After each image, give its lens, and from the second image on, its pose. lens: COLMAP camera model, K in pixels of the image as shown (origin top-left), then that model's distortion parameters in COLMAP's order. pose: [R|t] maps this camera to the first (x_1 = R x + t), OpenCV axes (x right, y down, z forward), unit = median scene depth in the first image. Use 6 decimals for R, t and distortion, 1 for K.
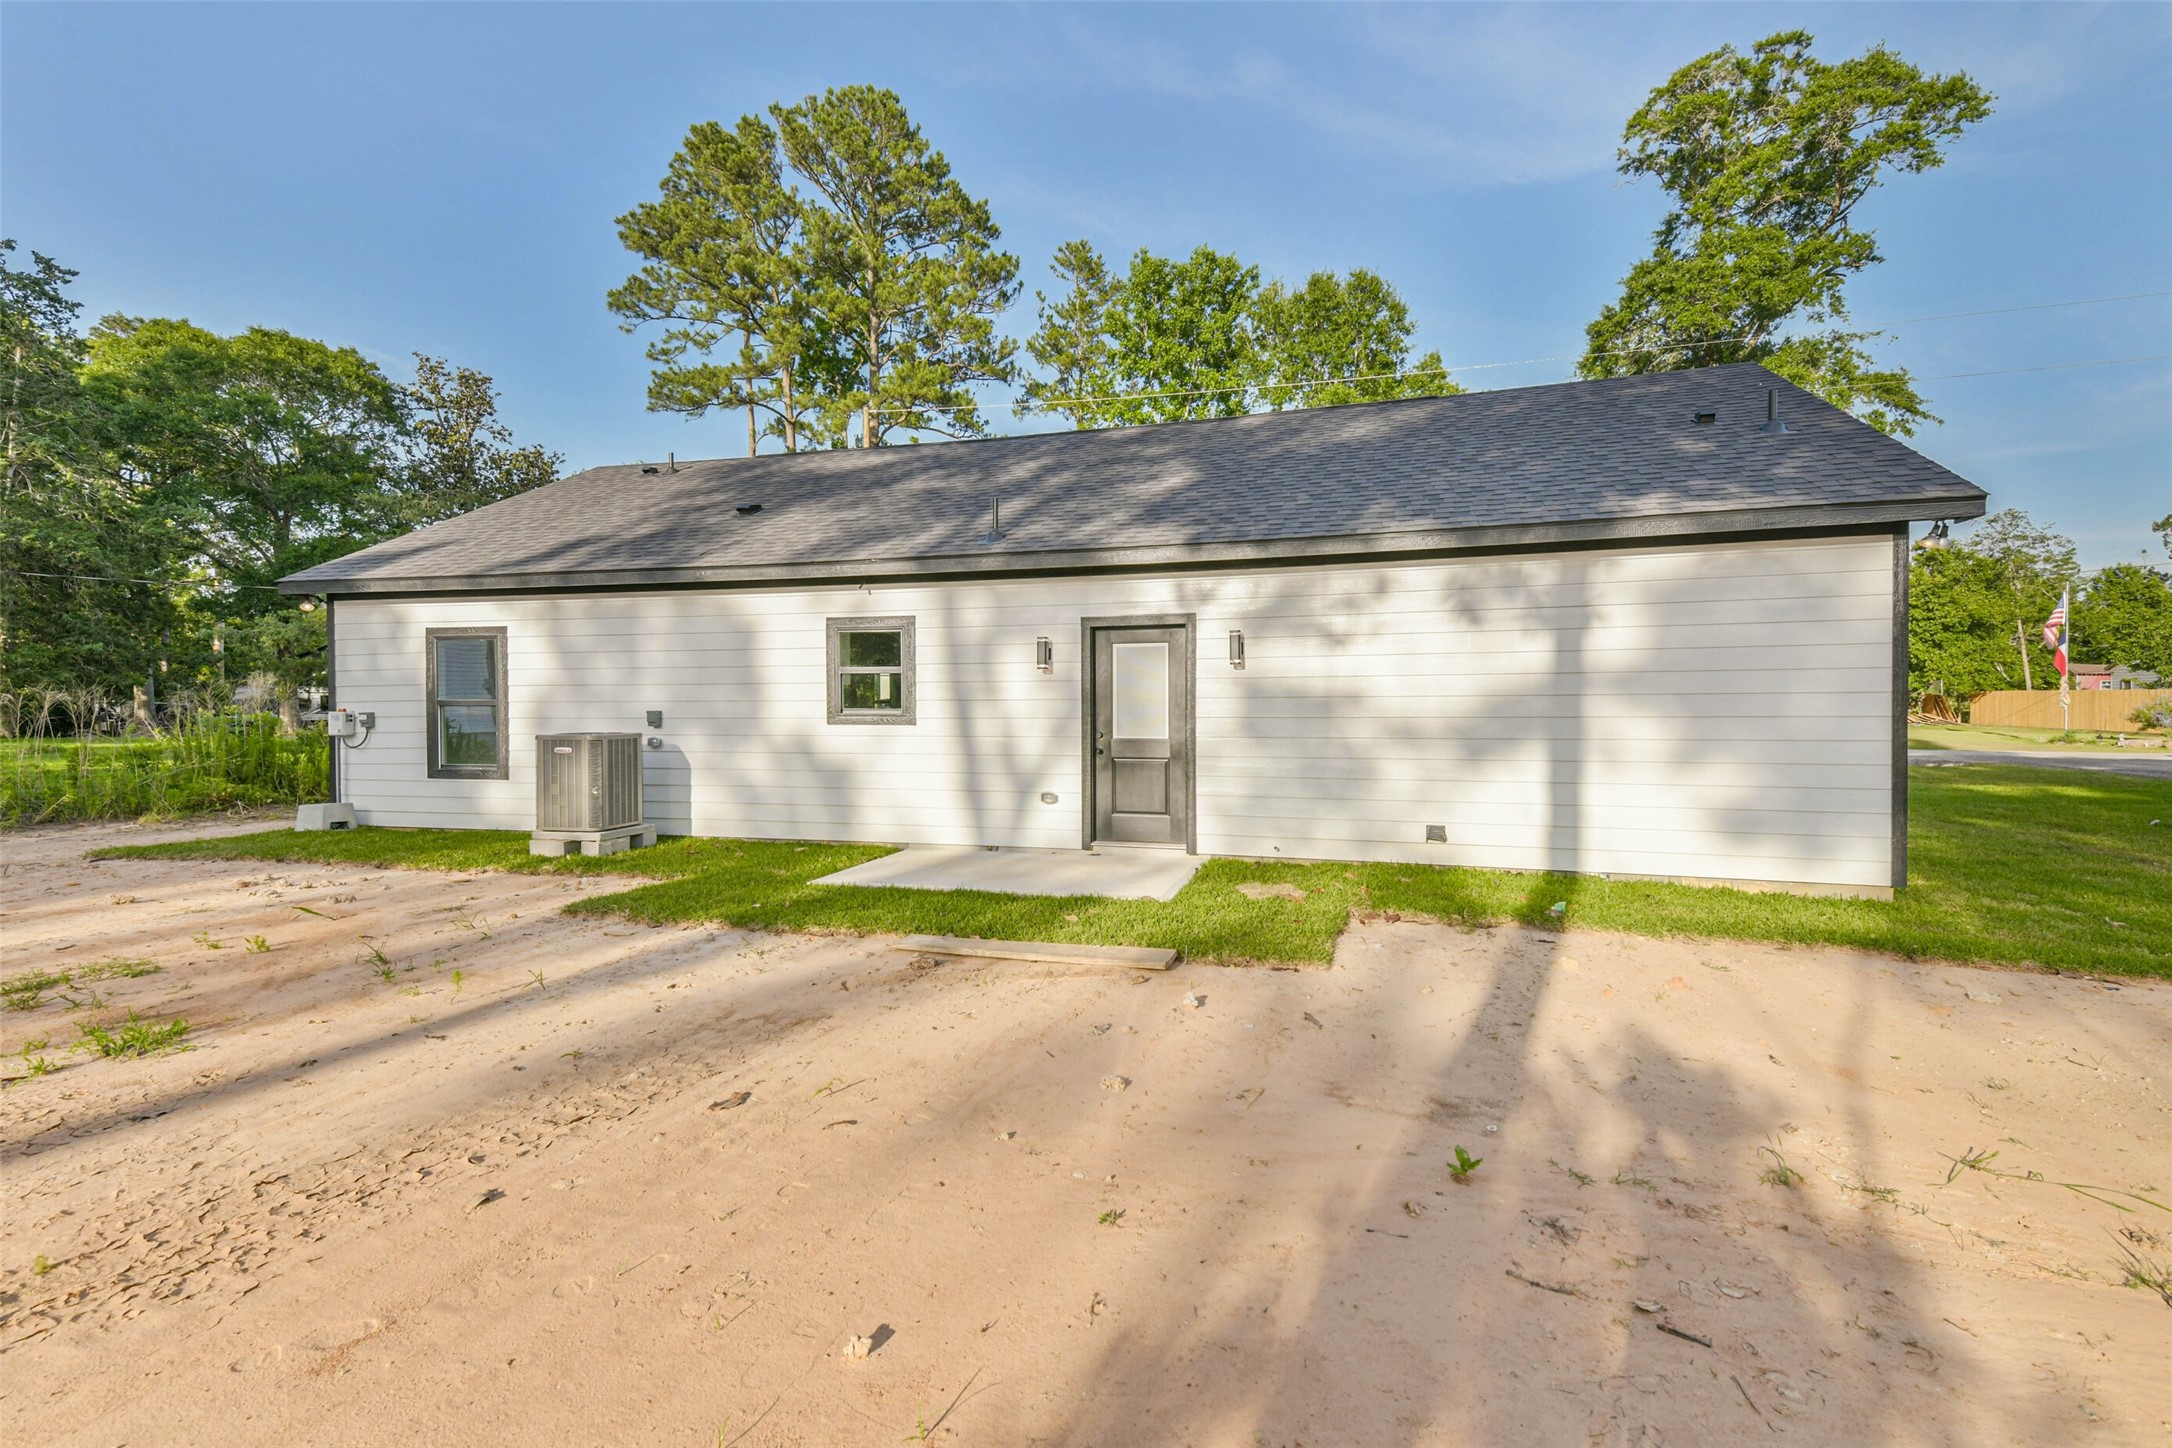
lens RADIAL K [[1094.5, 0, 1086.0], [0, 1094.5, 724.0], [0, 0, 1]] dist [0.040707, -0.000706]
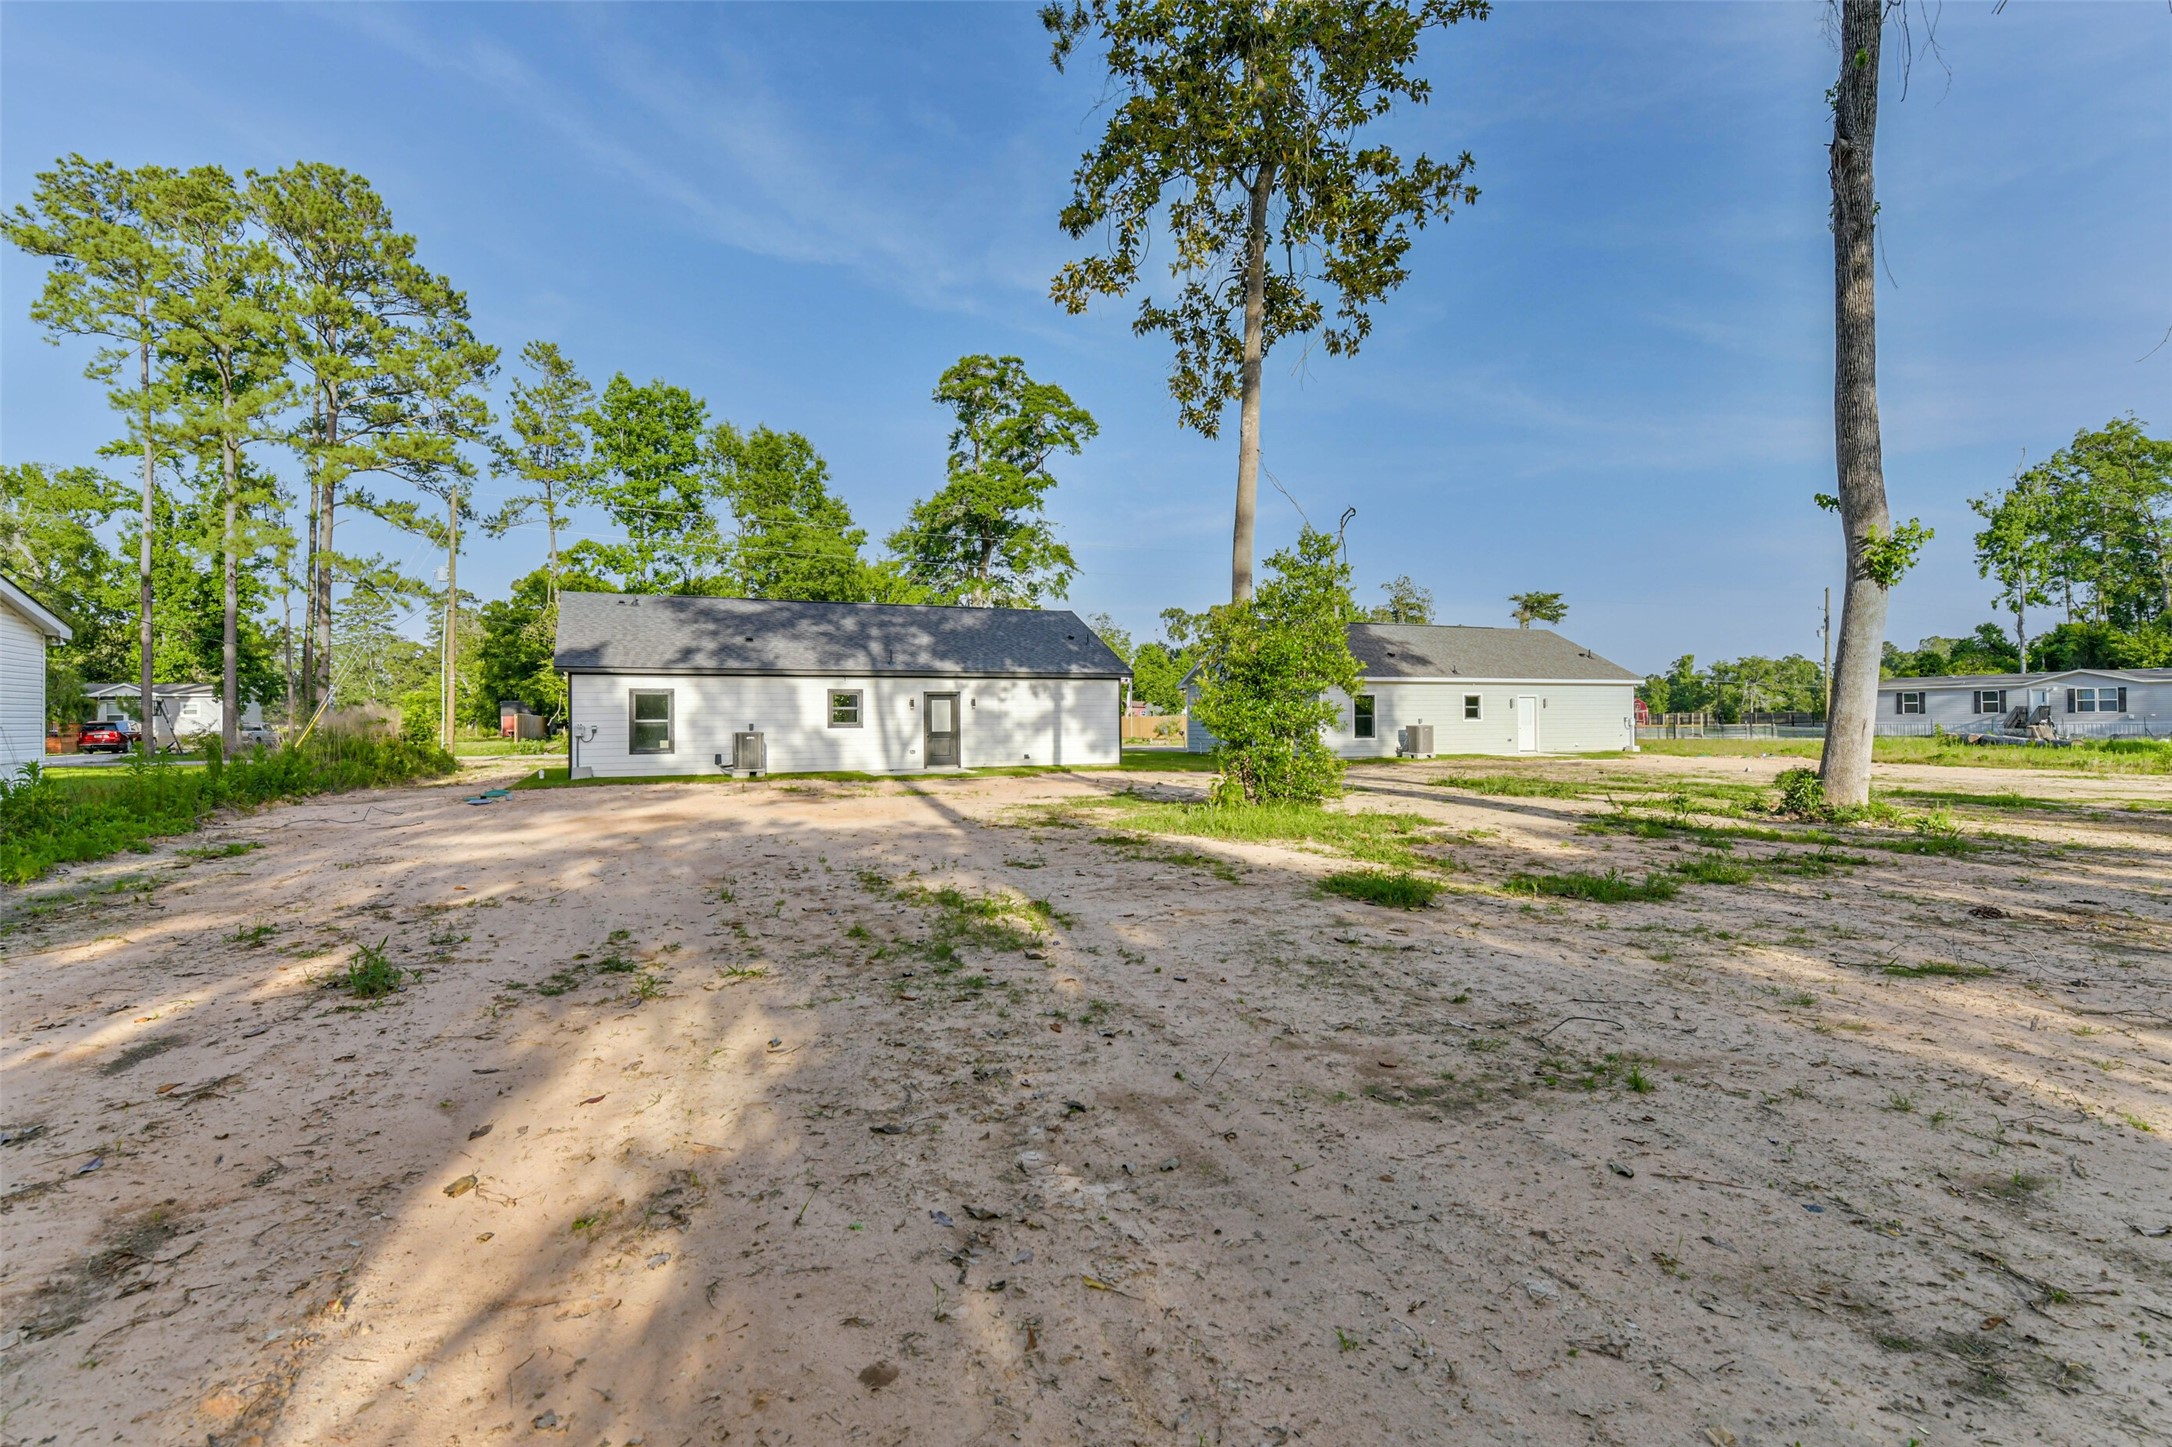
lens RADIAL K [[1094.5, 0, 1086.0], [0, 1094.5, 723.5], [0, 0, 1]] dist [0.040707, -0.000706]
pose [[0.767602, -0.014029, 0.640773, -1.572280], [0.014442, 0.999885, 0.004591, -0.011239], [-0.640764, 0.005730, 0.767717, -1.619927]]
